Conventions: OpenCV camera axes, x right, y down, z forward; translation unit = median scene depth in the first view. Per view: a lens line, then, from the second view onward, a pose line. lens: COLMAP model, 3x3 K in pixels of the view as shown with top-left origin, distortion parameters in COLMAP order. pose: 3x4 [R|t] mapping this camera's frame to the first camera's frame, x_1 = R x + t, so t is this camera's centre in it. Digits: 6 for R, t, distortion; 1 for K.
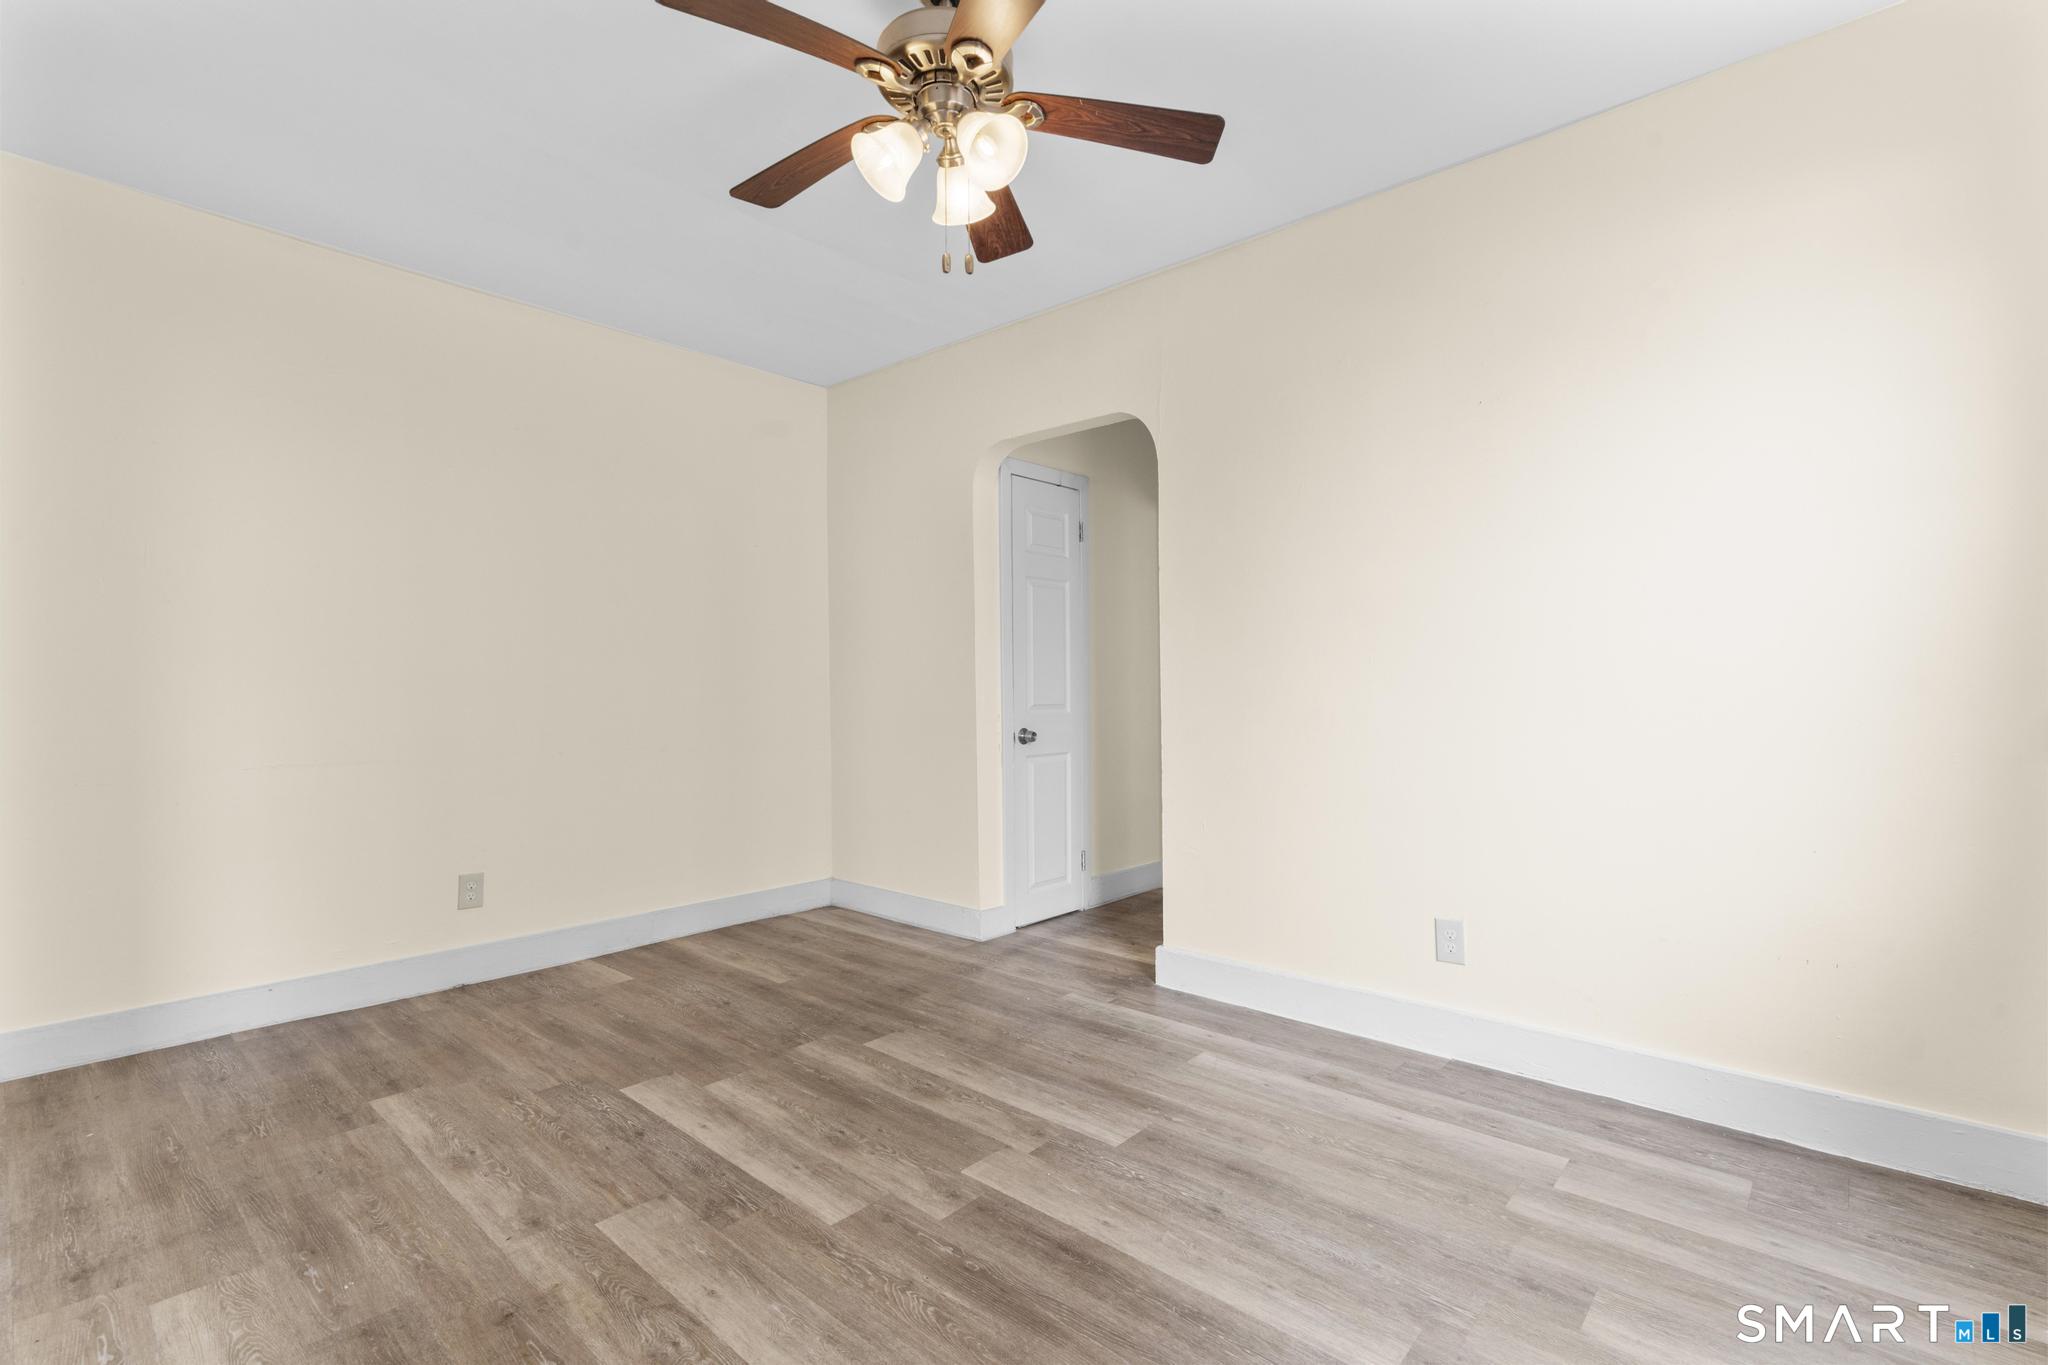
lens RADIAL K [[916.0, 0, 1024.3], [0, 916.0, 688.9], [0, 0, 1]] dist [-0.007217, 0.003043]
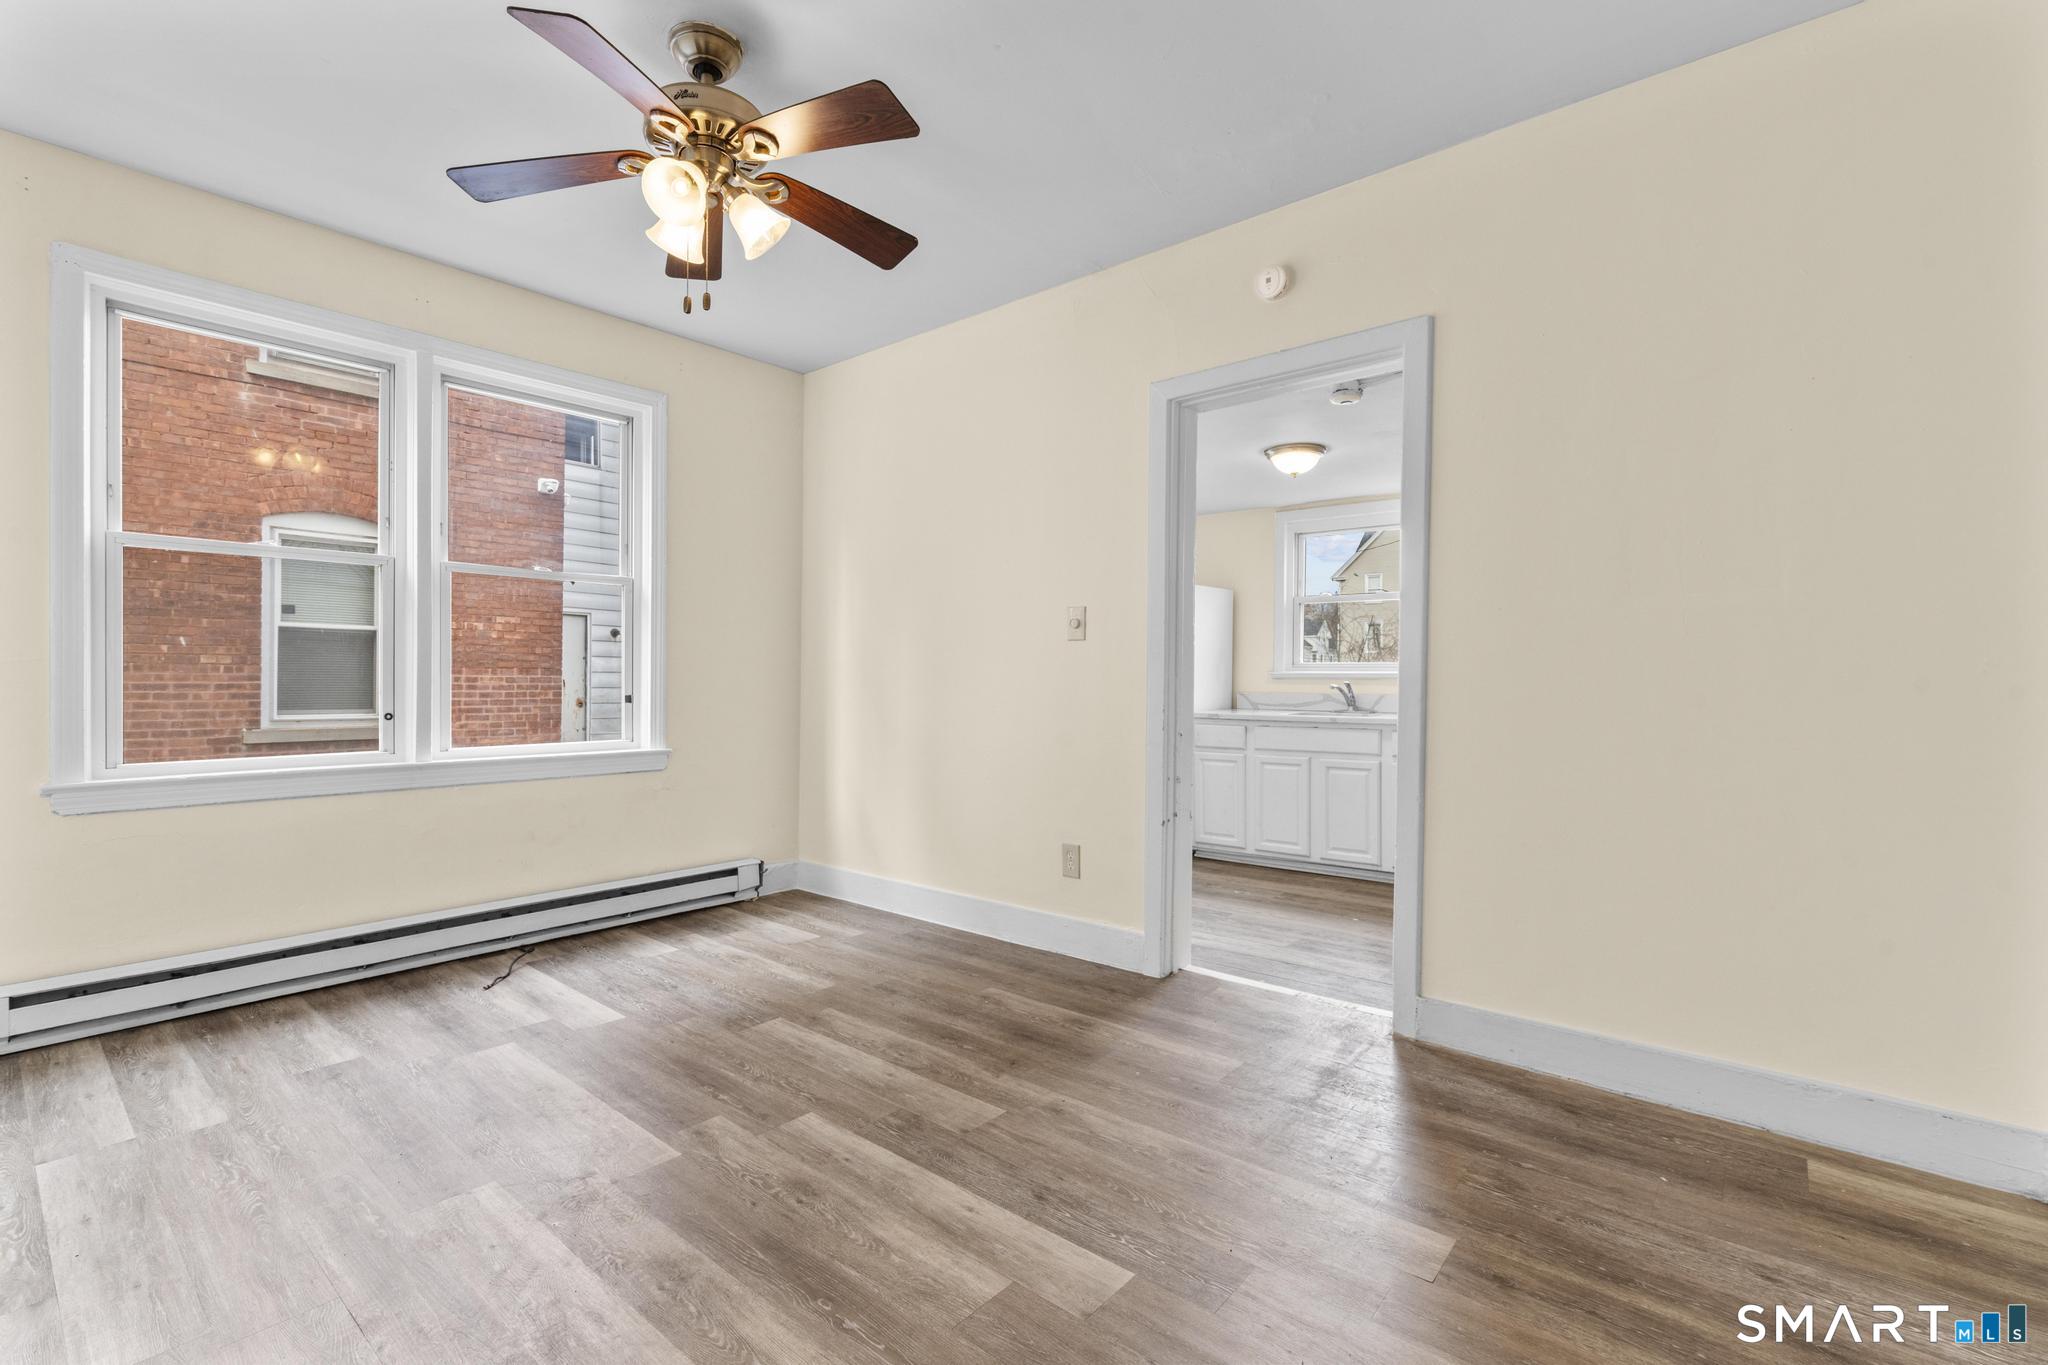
lens RADIAL K [[916.0, 0, 1020.6], [0, 916.0, 683.4], [0, 0, 1]] dist [-0.007217, 0.003043]
pose [[-0.999683, 0.002182, -0.025074, -0.356743], [0.001947, 0.999954, 0.009361, 0.002853], [0.025093, 0.009310, -0.999642, 1.718092]]
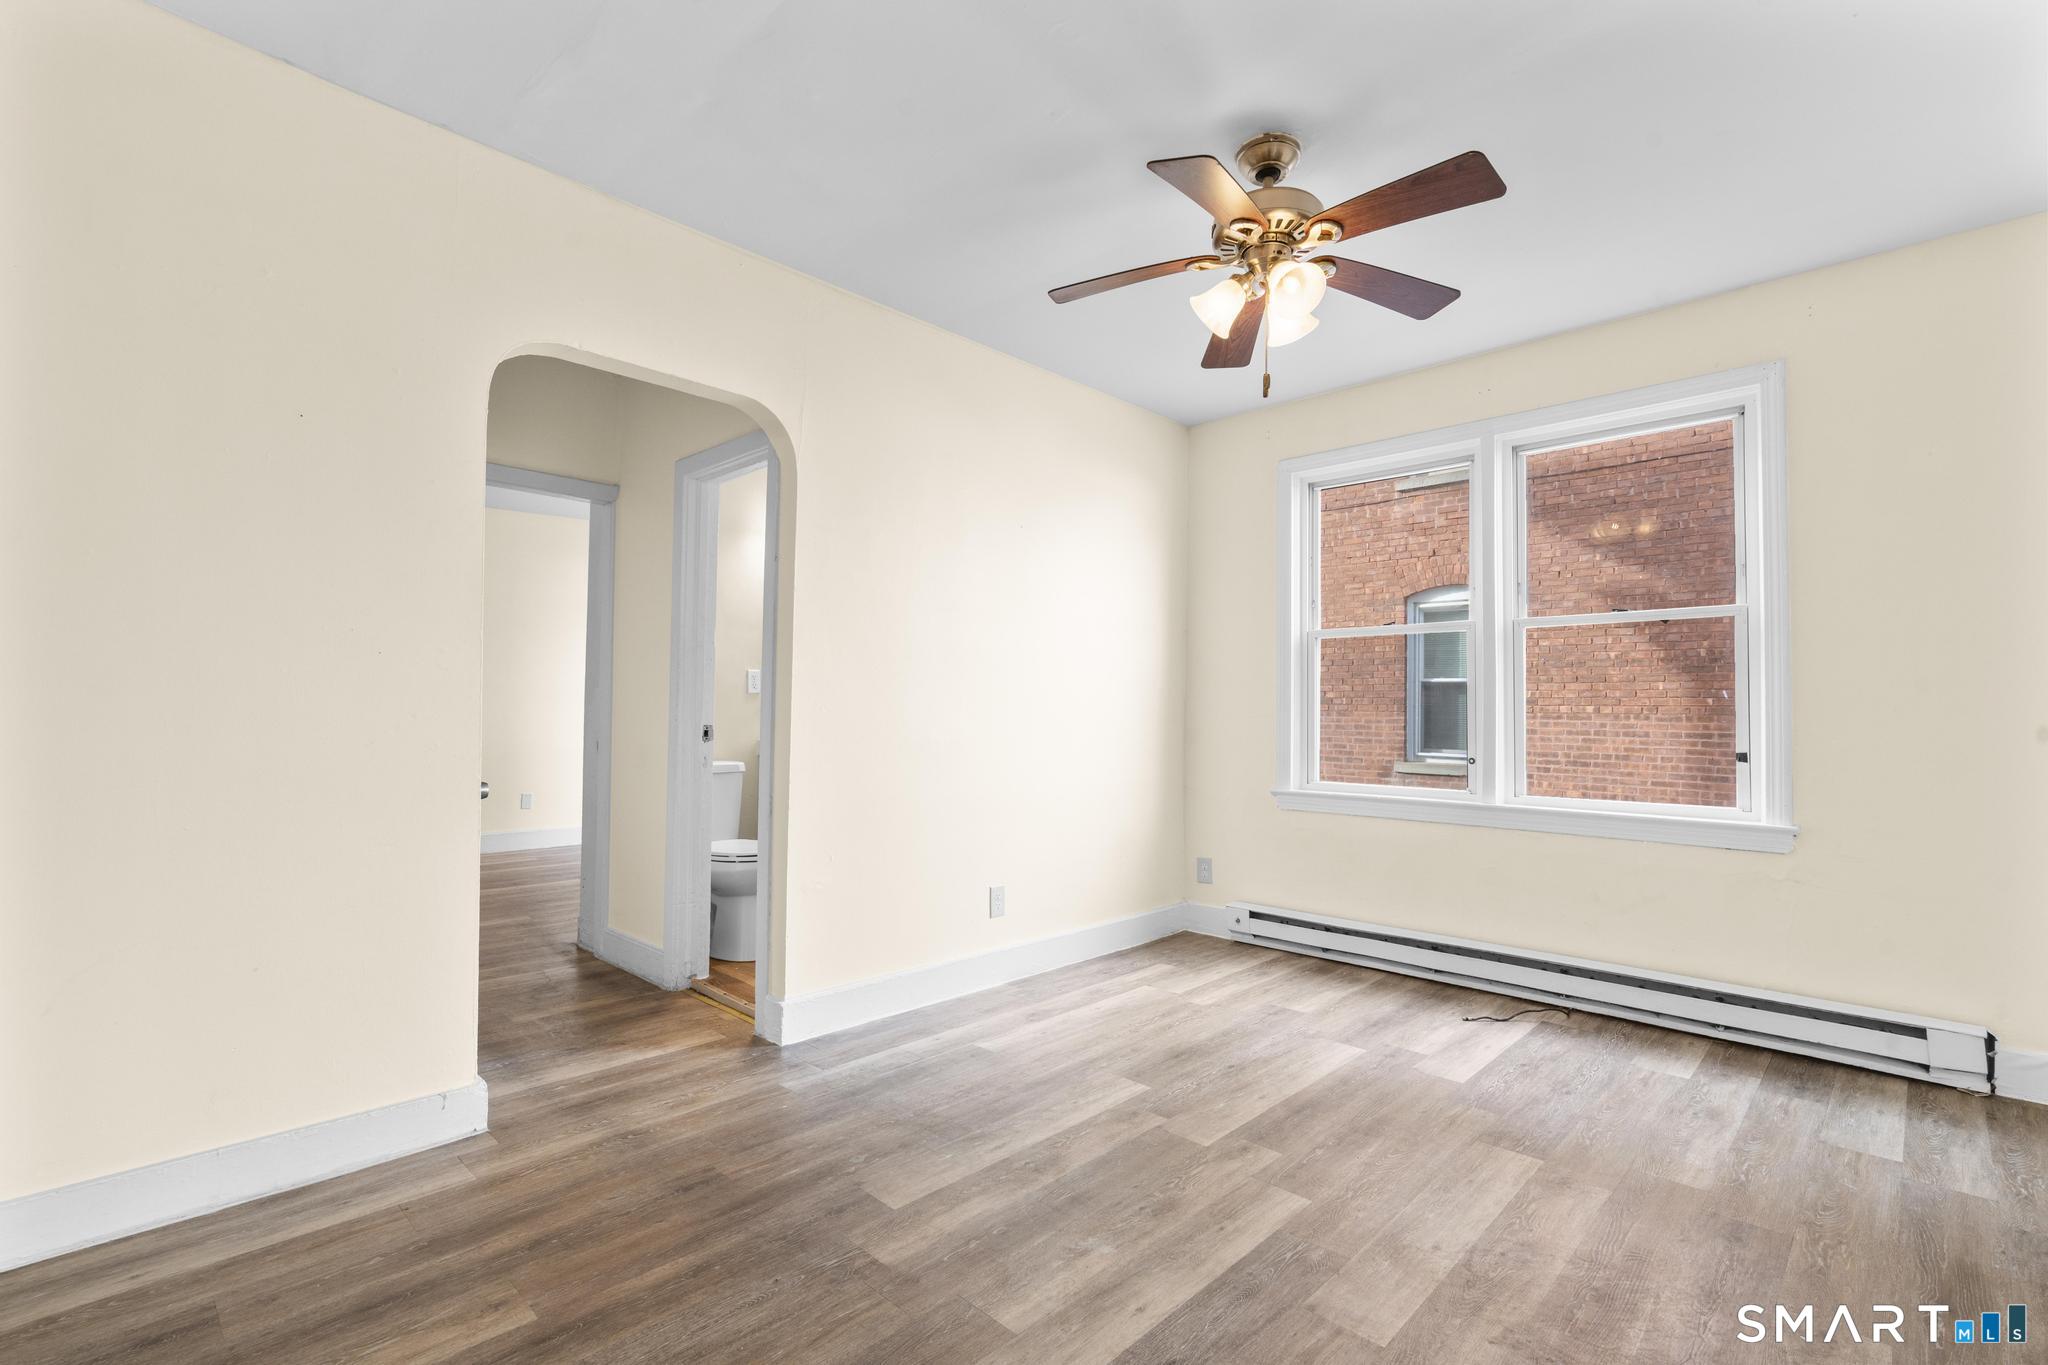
lens RADIAL K [[916.0, 0, 1023.1], [0, 916.0, 683.0], [0, 0, 1]] dist [-0.007217, 0.003043]
pose [[0.044364, 0.041314, 0.998161, -1.060368], [-0.008277, 0.999125, -0.040987, 0.000787], [-0.998981, -0.006443, 0.044667, 1.011263]]
